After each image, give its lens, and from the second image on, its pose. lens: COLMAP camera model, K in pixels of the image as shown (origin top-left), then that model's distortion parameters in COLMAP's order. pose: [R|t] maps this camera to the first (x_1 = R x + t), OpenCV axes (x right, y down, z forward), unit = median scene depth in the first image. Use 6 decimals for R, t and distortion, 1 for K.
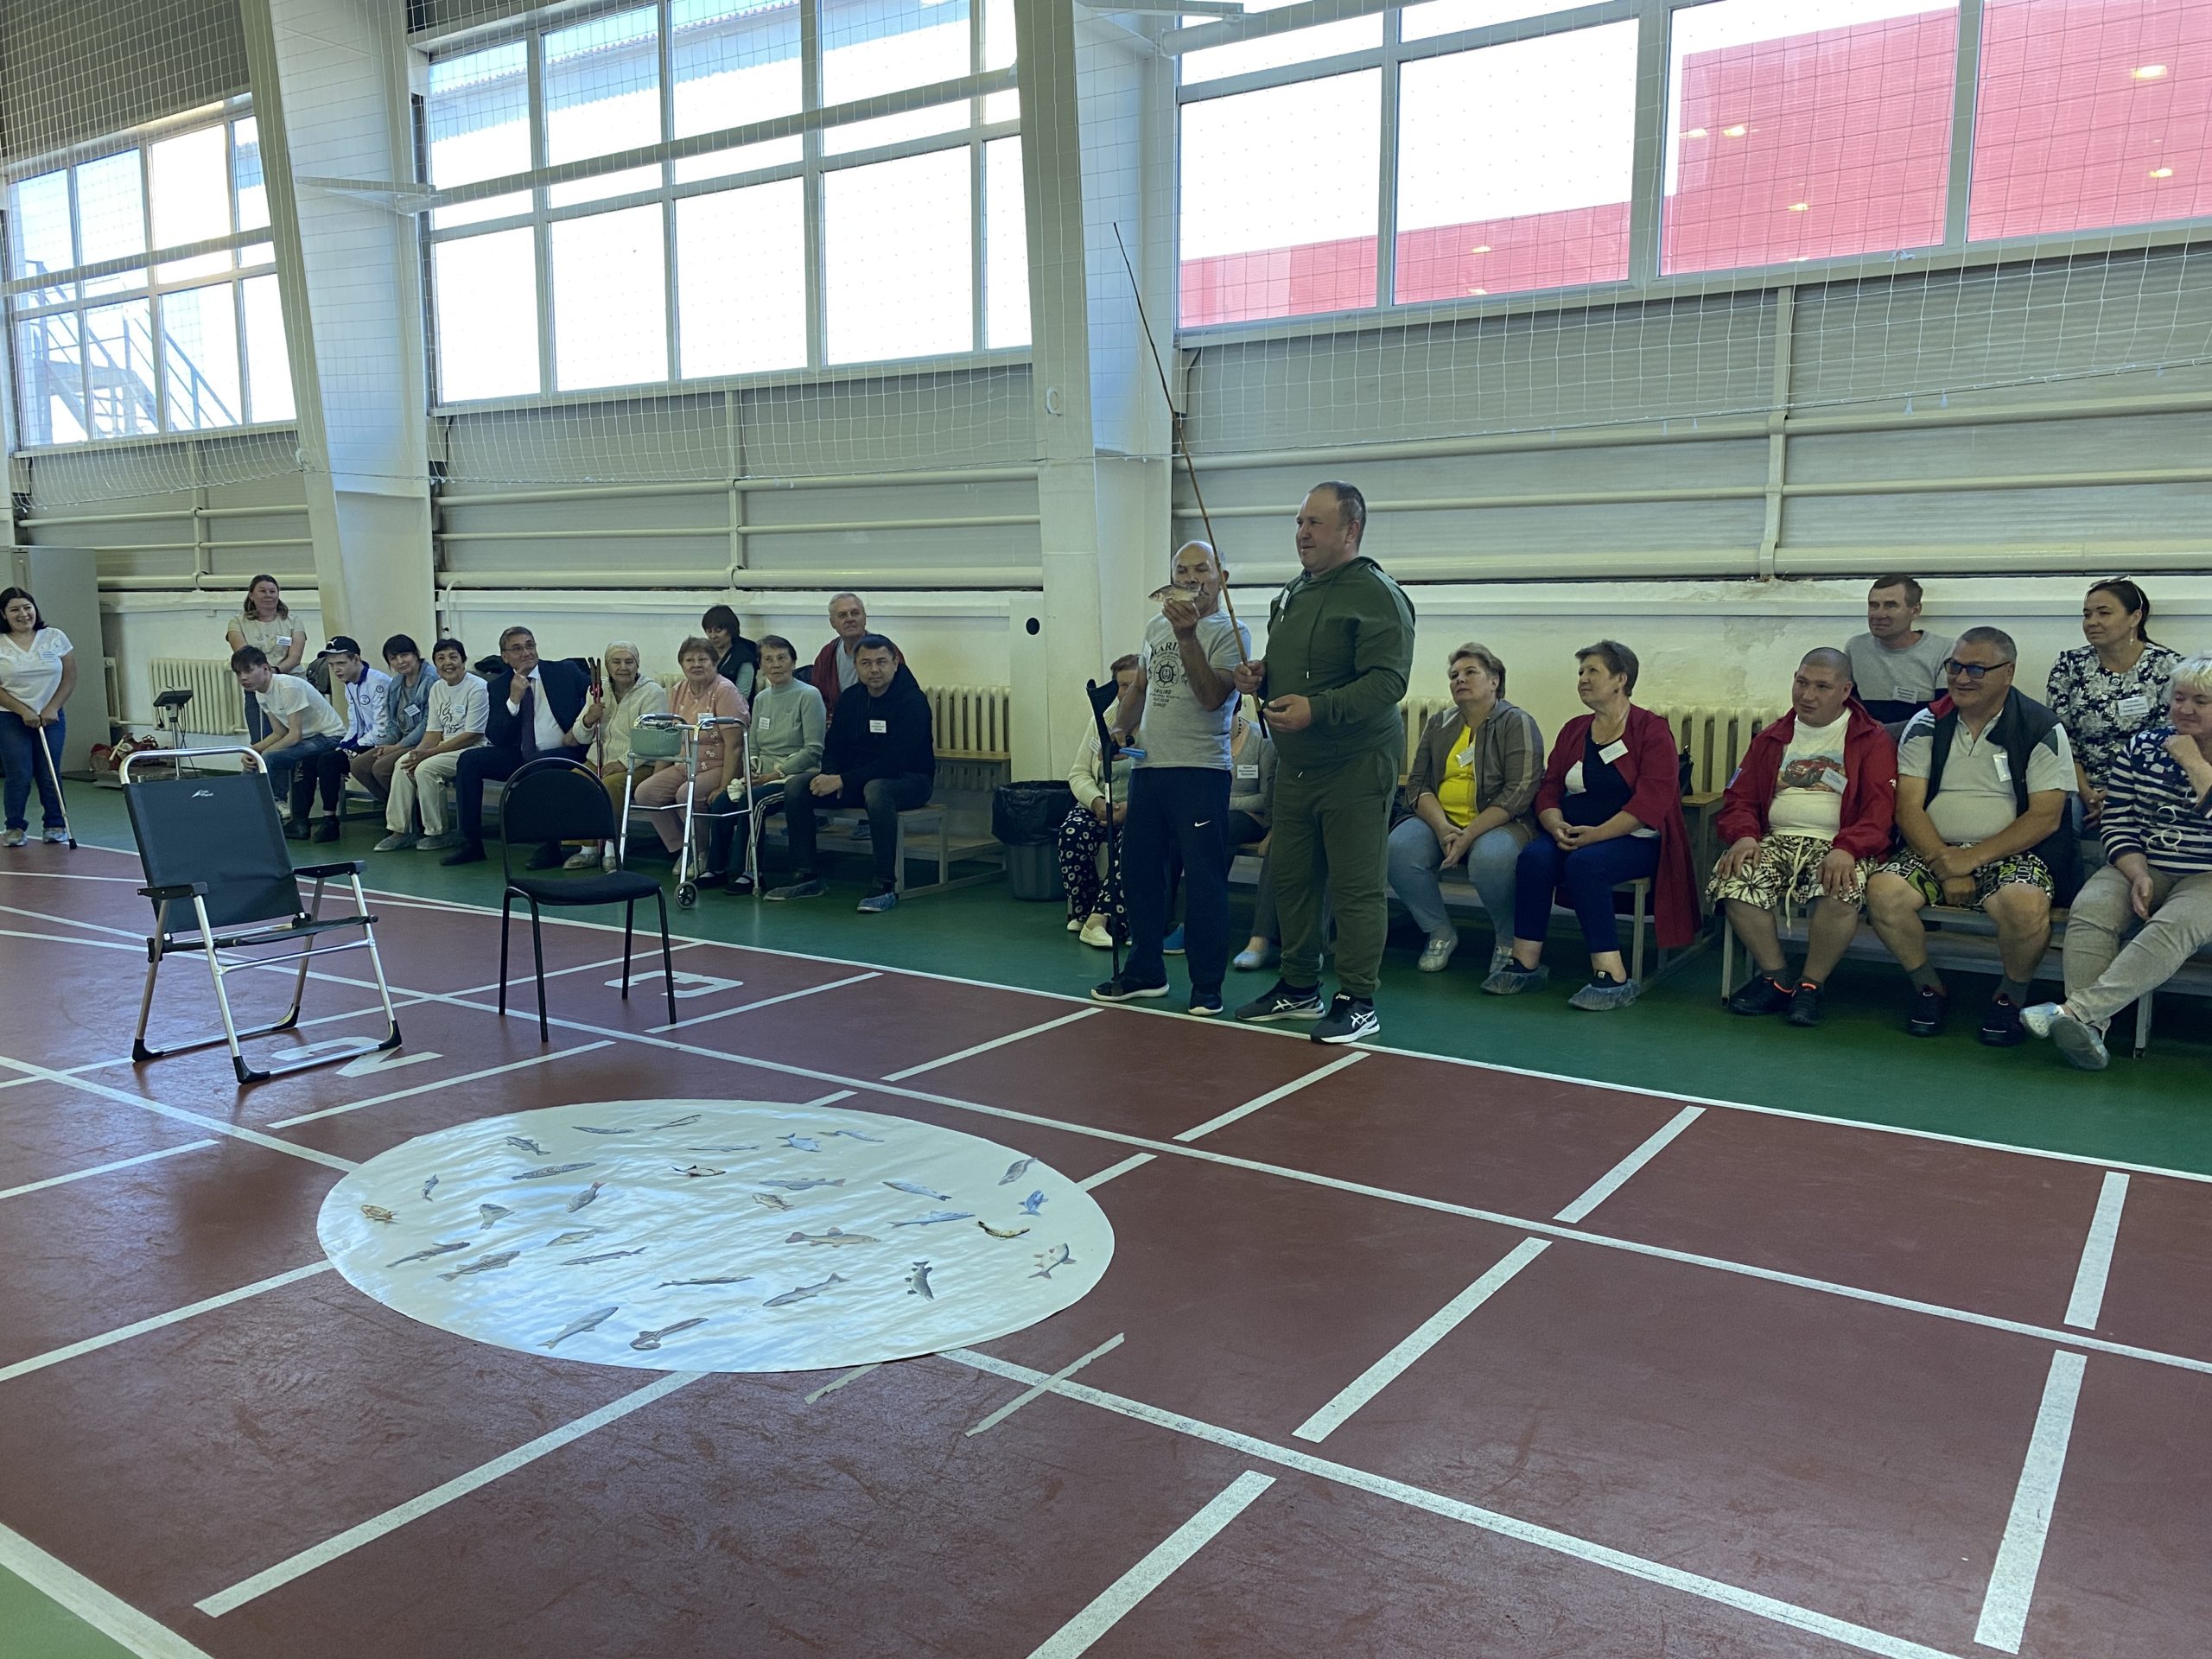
lens RADIAL K [[1700.5, 0, 1106.0], [0, 1700.5, 829.5], [0, 0, 1]] dist [0.088703, -0.148664]
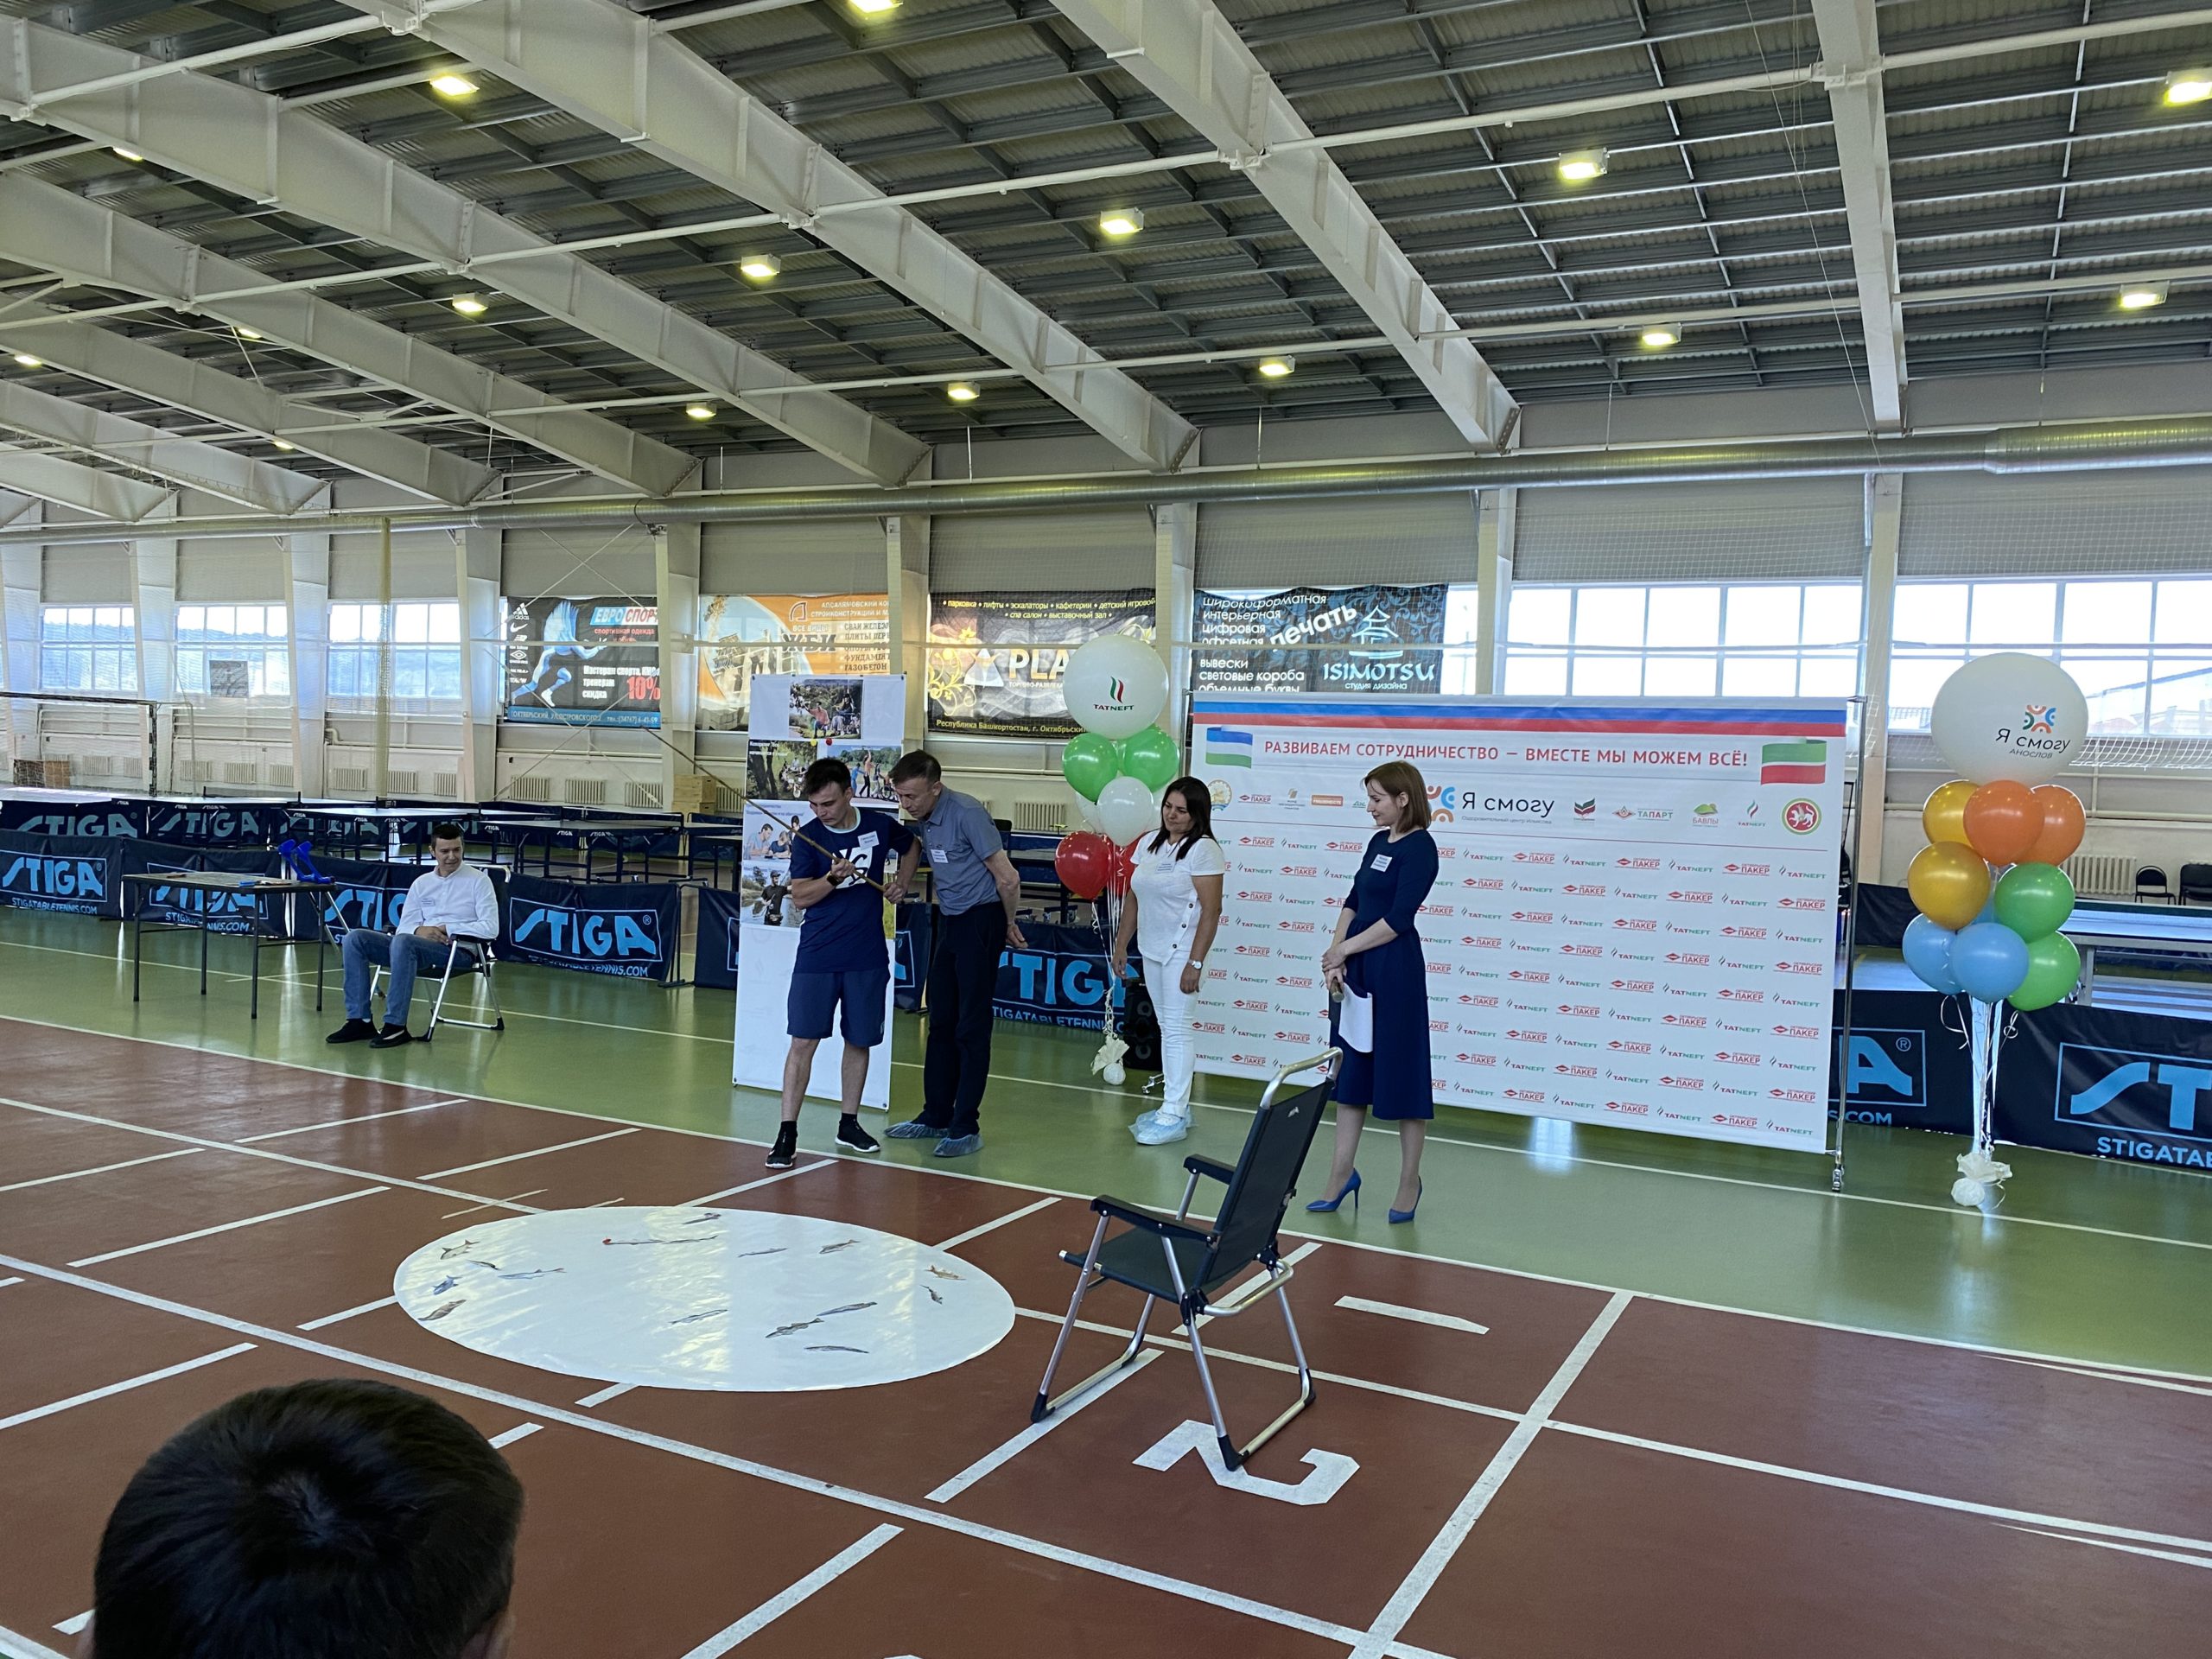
lens RADIAL K [[1695.0, 0, 1097.6], [0, 1695.0, 835.4], [0, 0, 1]] dist [0.009162, -0.001131]
pose [[-0.992482, -0.041801, -0.115030, -0.375326], [-0.060145, 0.985129, 0.160944, -0.353489], [0.106592, 0.166653, -0.980237, 2.302401]]
